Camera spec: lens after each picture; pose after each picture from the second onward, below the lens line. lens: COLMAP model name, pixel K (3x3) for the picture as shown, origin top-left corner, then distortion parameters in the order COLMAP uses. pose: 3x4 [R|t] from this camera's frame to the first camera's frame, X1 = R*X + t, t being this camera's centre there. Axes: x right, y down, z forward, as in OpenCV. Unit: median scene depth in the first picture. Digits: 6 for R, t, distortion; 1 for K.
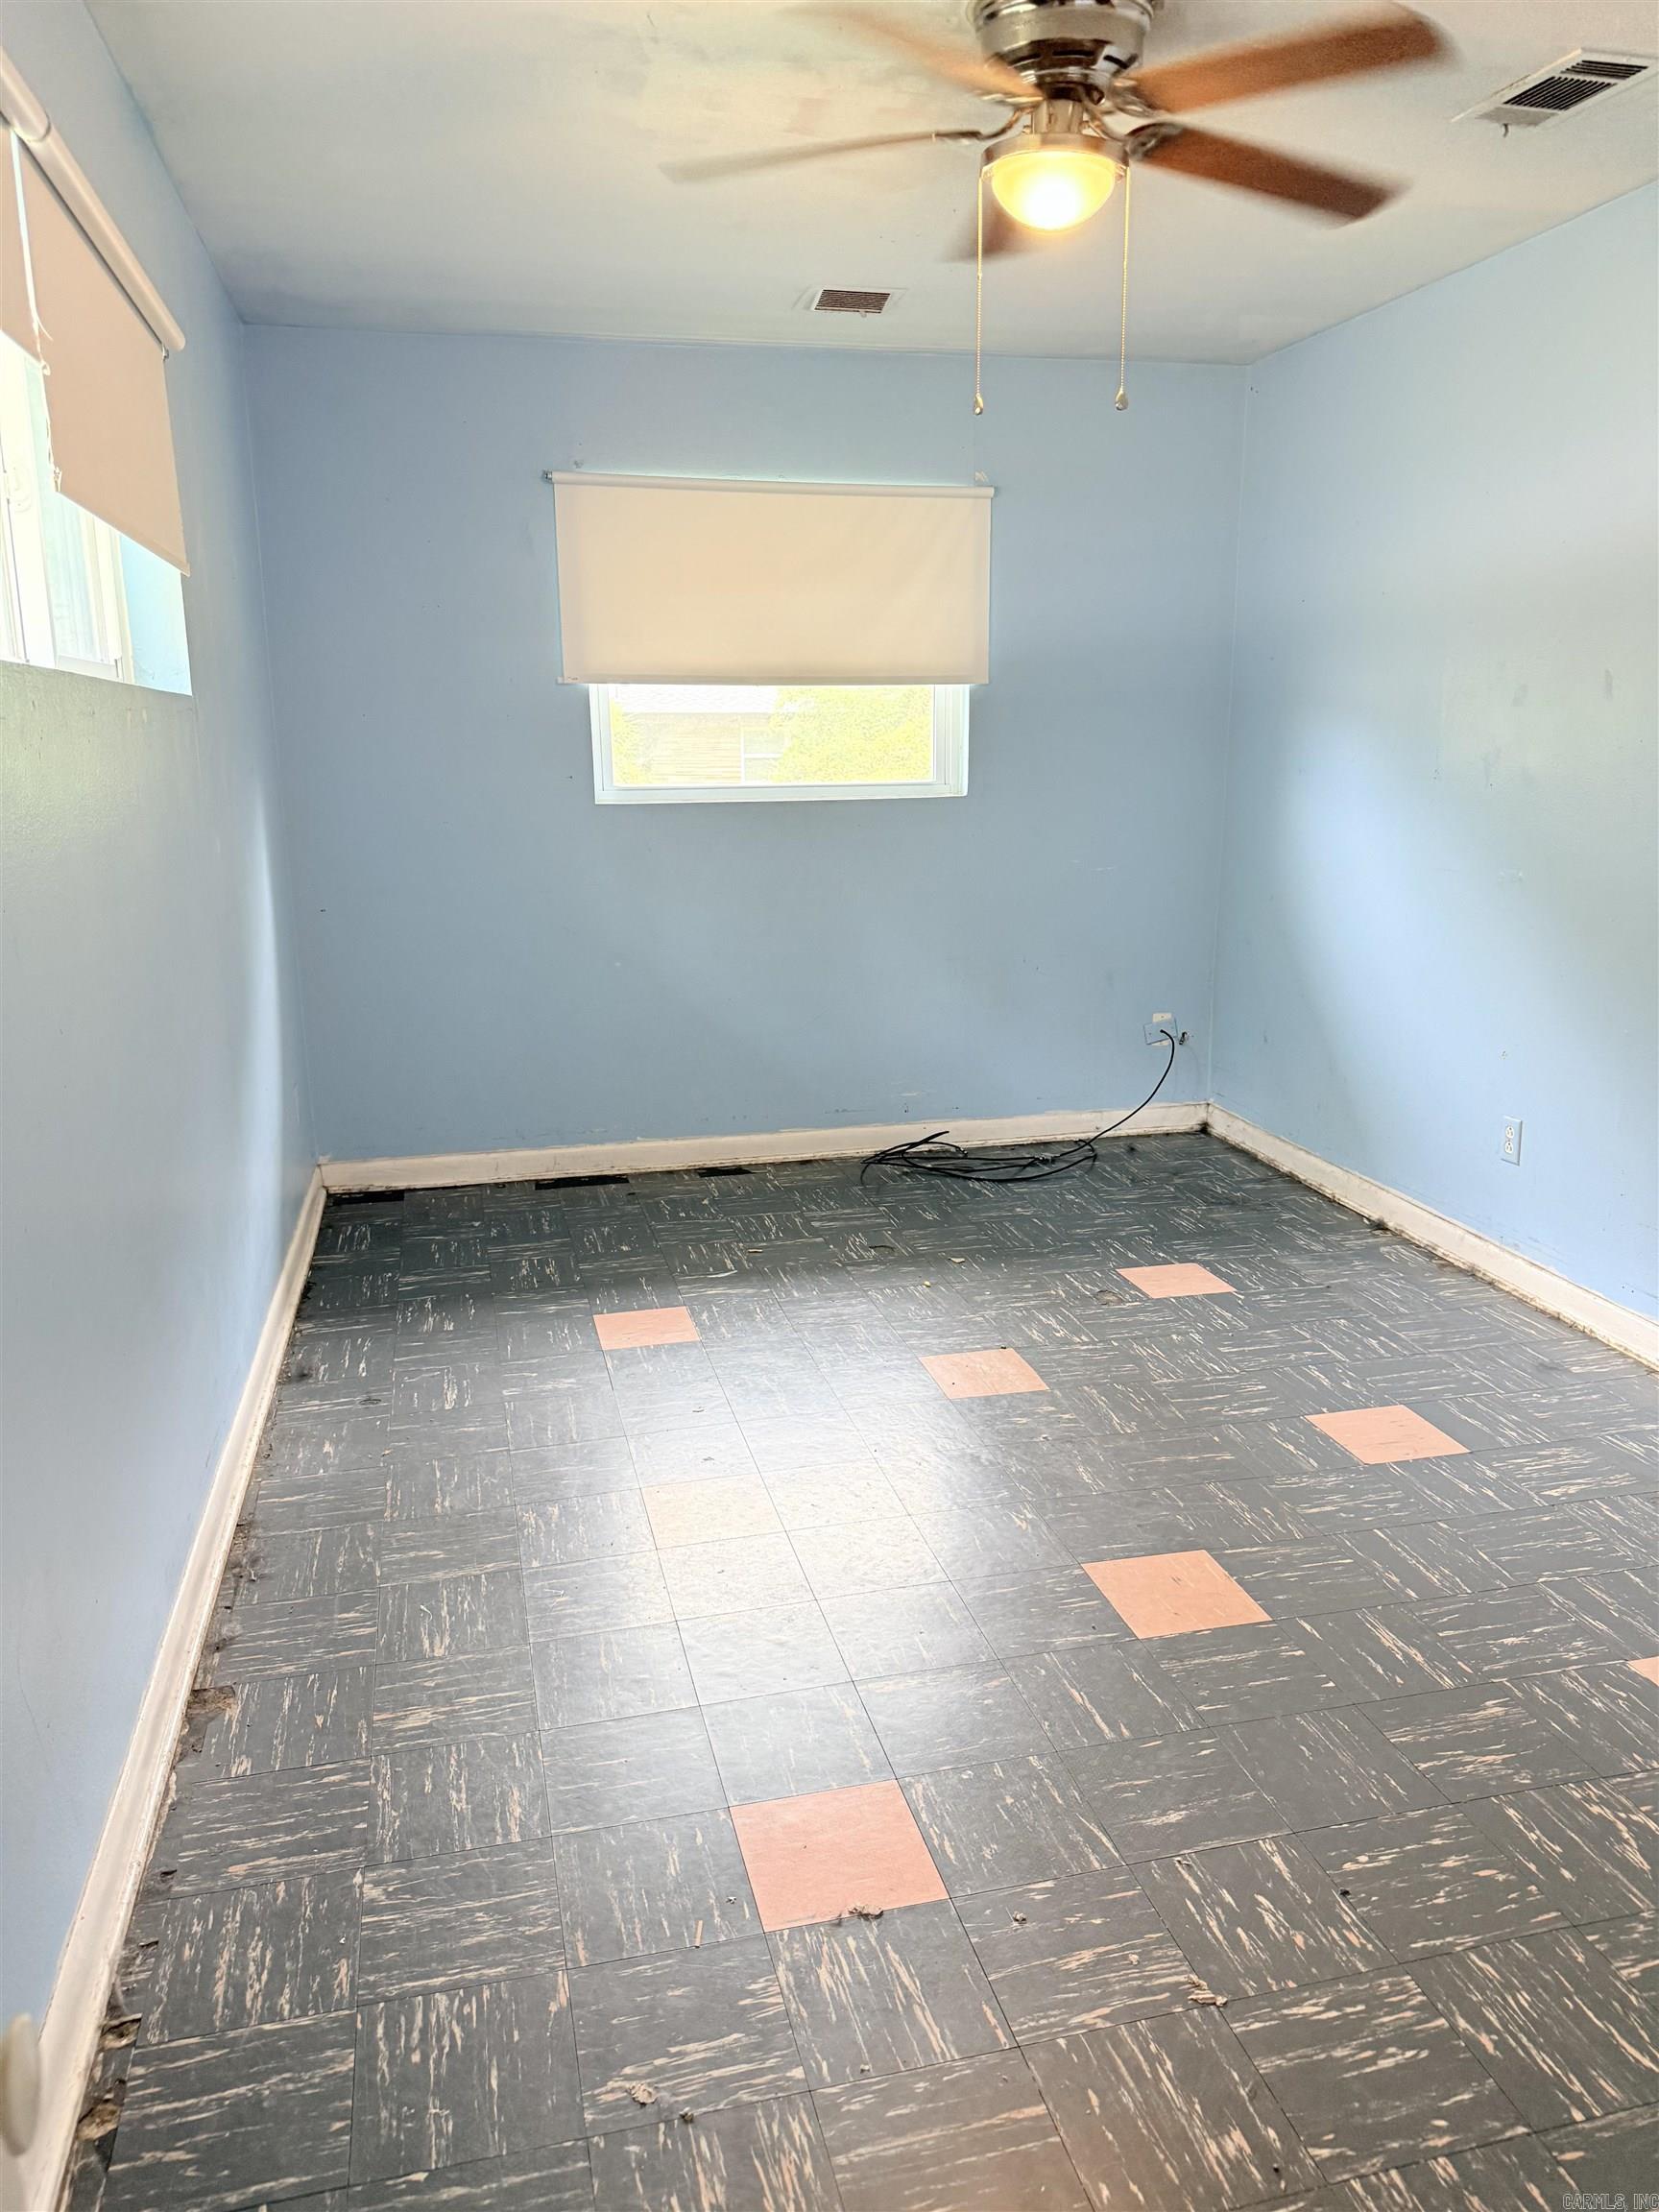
lens RADIAL K [[1659.9, 0, 829.5], [0, 1659.9, 1106.0], [0, 0, 1]] dist [0.048138, -0.075254]
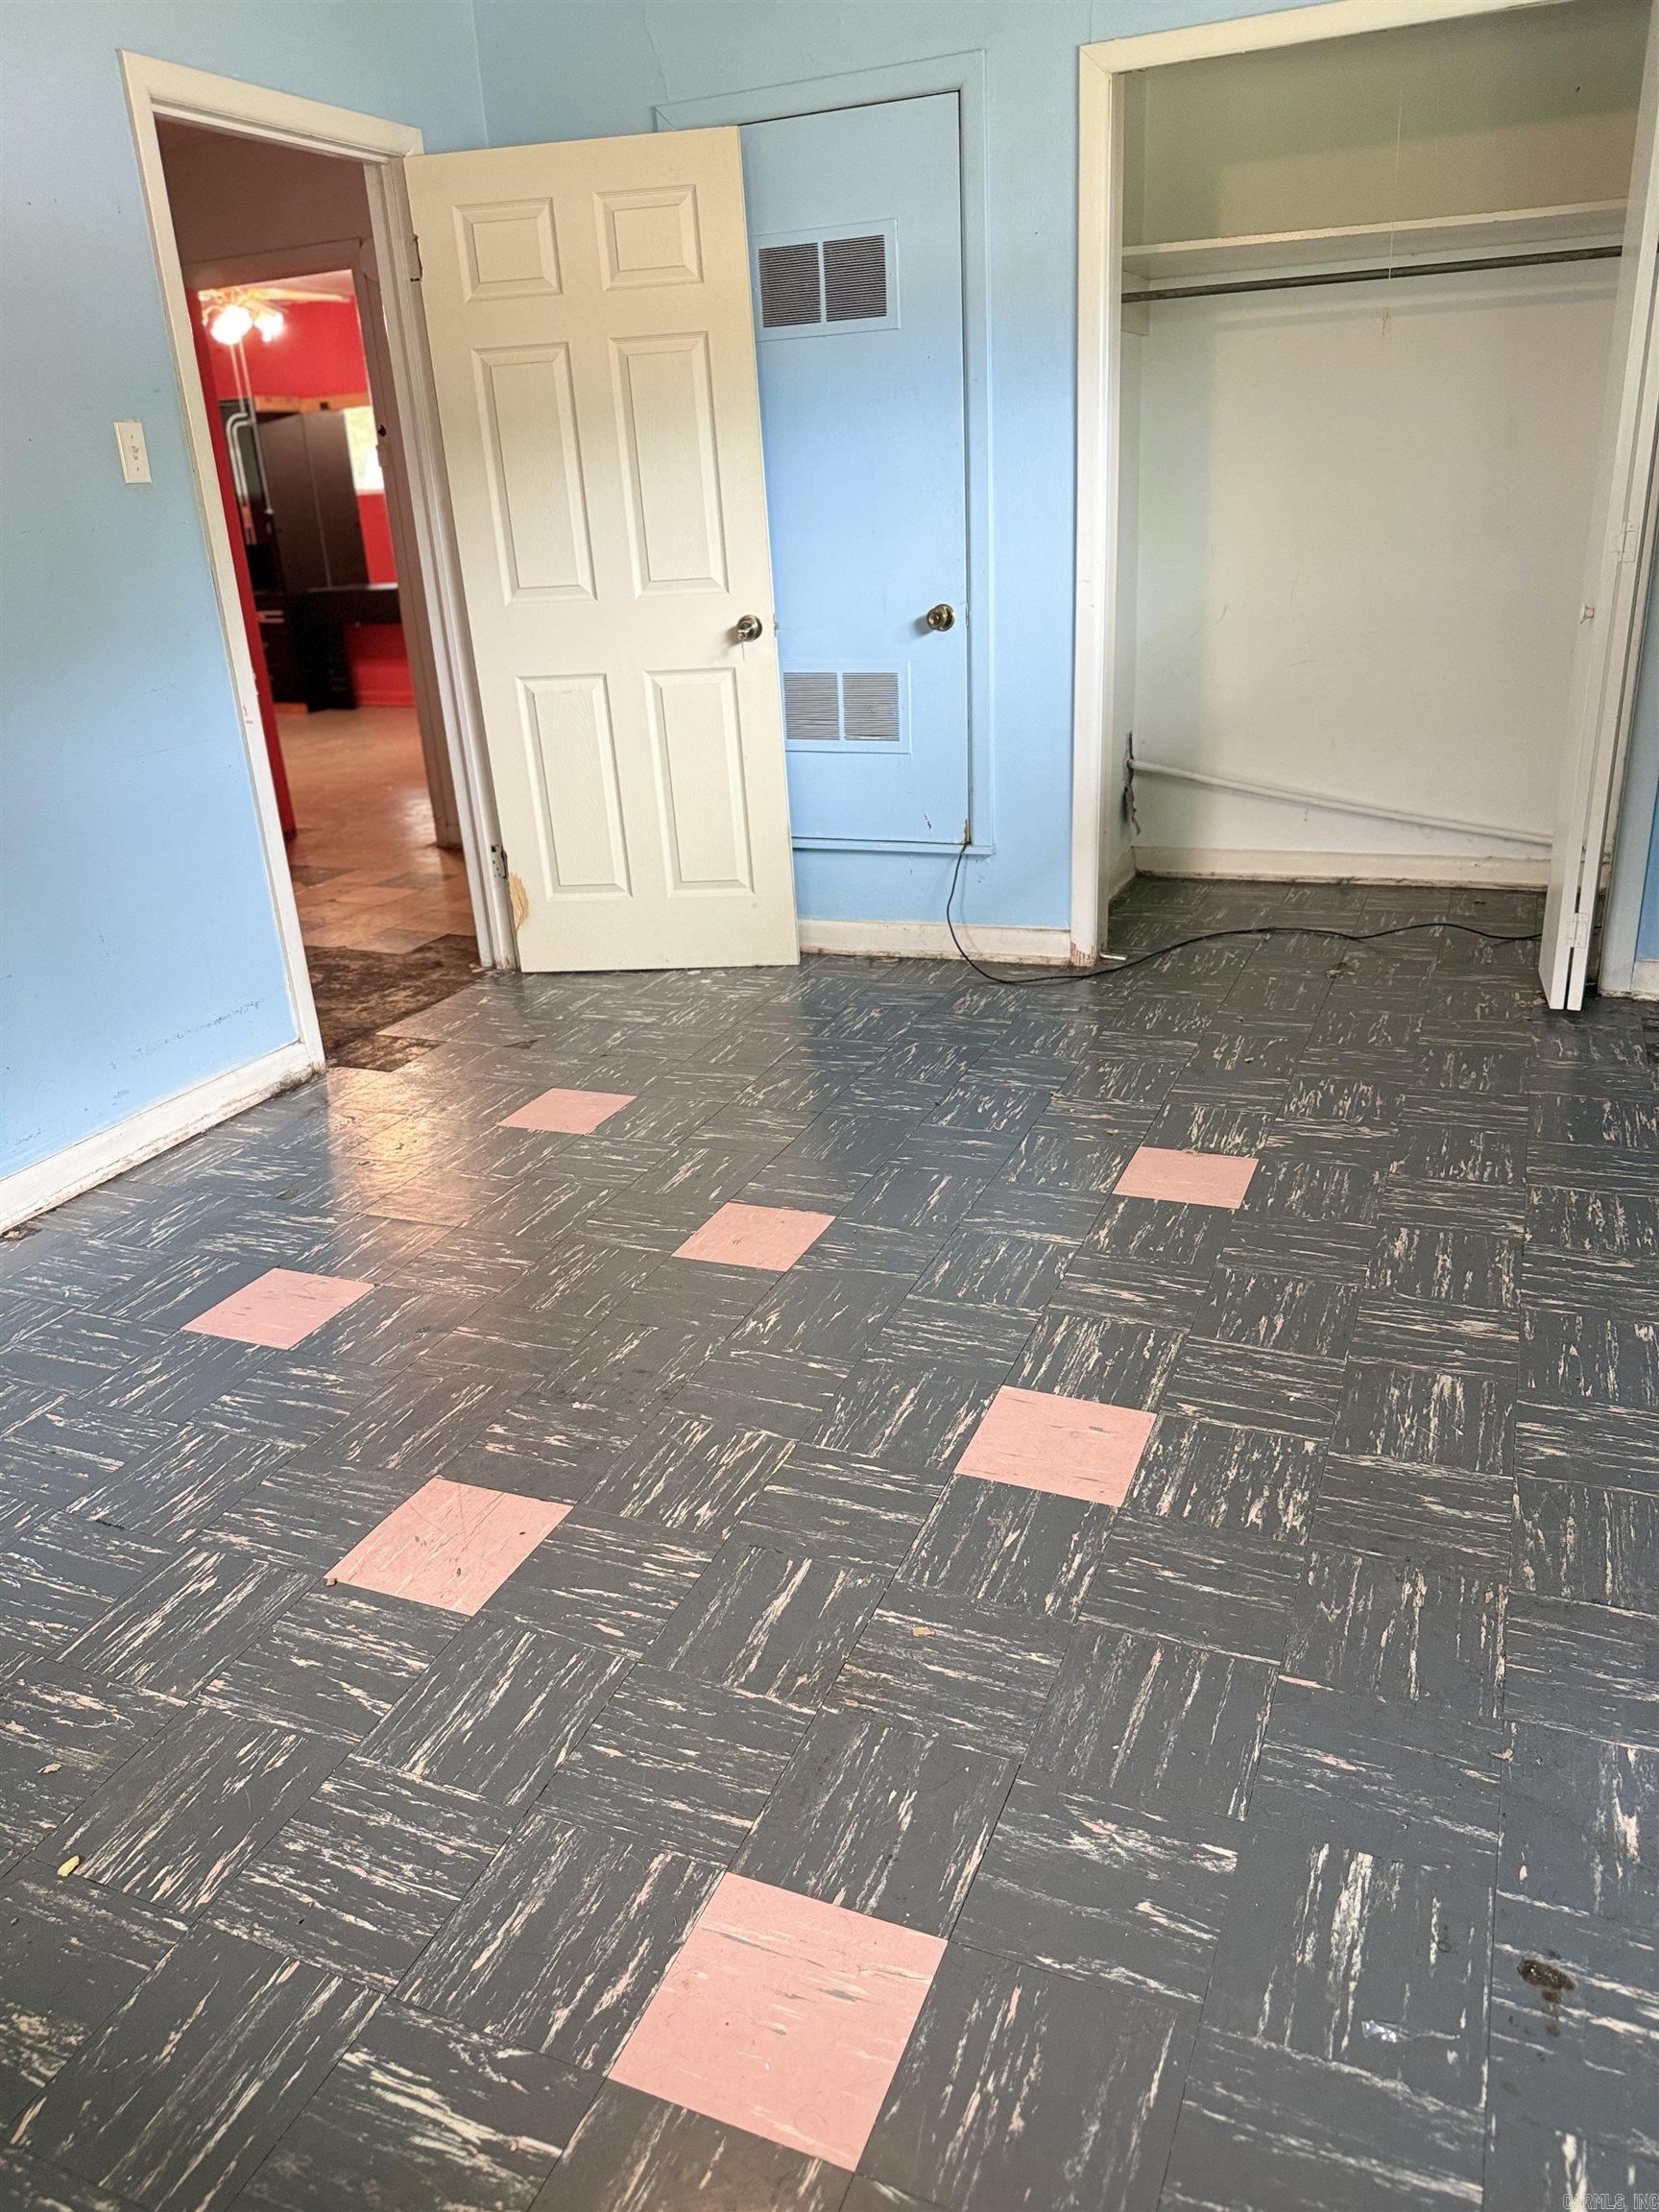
lens RADIAL K [[1538.5, 0, 829.5], [0, 1538.5, 1106.0], [0, 0, 1]] dist [0.167814, -0.366110]
pose [[-0.802978, -0.169149, 0.571503, -0.451028], [0.193741, 0.832730, 0.518677, -0.338655], [-0.563641, 0.527209, -0.635892, 1.744973]]
